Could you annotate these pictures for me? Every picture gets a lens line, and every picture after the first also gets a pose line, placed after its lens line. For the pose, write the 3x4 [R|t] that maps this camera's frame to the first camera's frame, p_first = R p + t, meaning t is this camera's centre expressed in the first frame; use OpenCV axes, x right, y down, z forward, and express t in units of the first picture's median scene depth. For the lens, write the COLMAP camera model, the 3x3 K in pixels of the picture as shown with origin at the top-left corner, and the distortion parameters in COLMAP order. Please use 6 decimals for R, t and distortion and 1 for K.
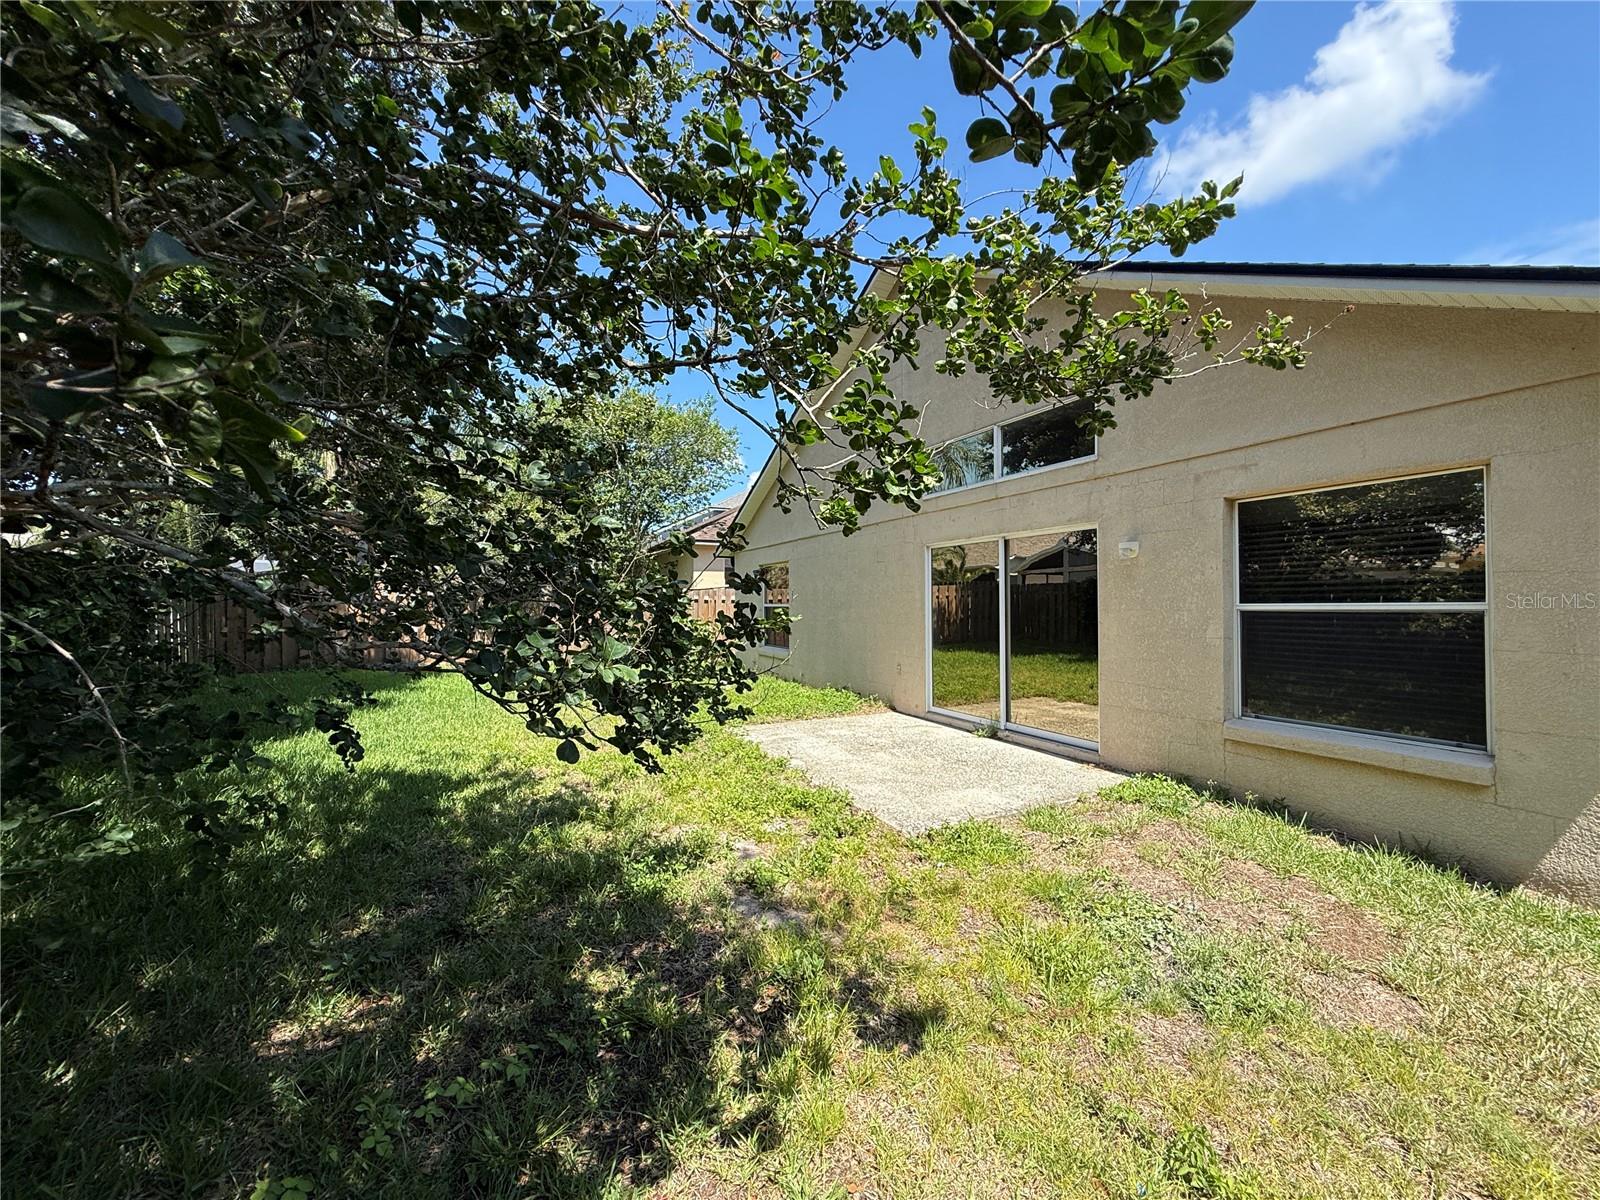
lens RADIAL K [[639.0, 0, 792.4], [0, 639.0, 596.7], [0, 0, 1]] dist [-0.000258, -0.000096]
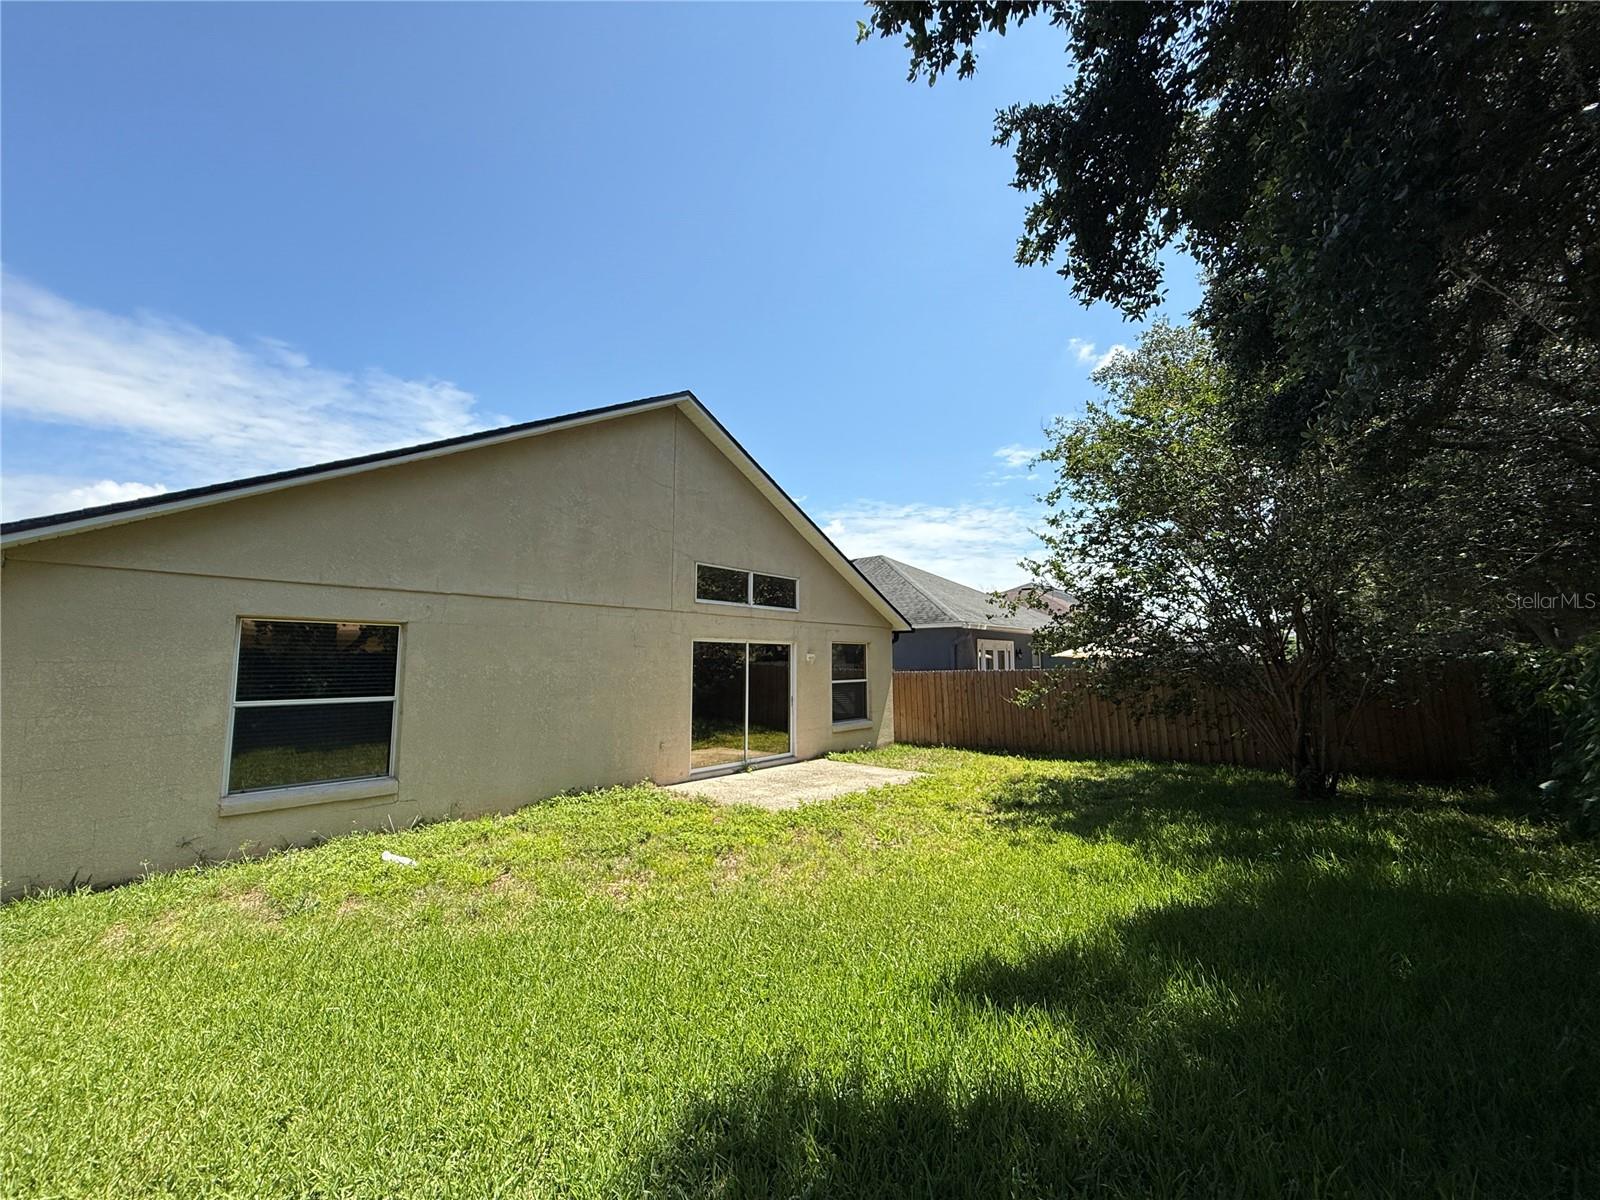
lens RADIAL K [[639.0, 0, 792.4], [0, 639.0, 596.7], [0, 0, 1]] dist [-0.000258, -0.000096]
pose [[-0.396462, 0.103861, 0.912157, -1.206917], [-0.001996, 0.993480, -0.113988, -0.023183], [-0.918049, -0.047013, -0.393670, 1.566046]]
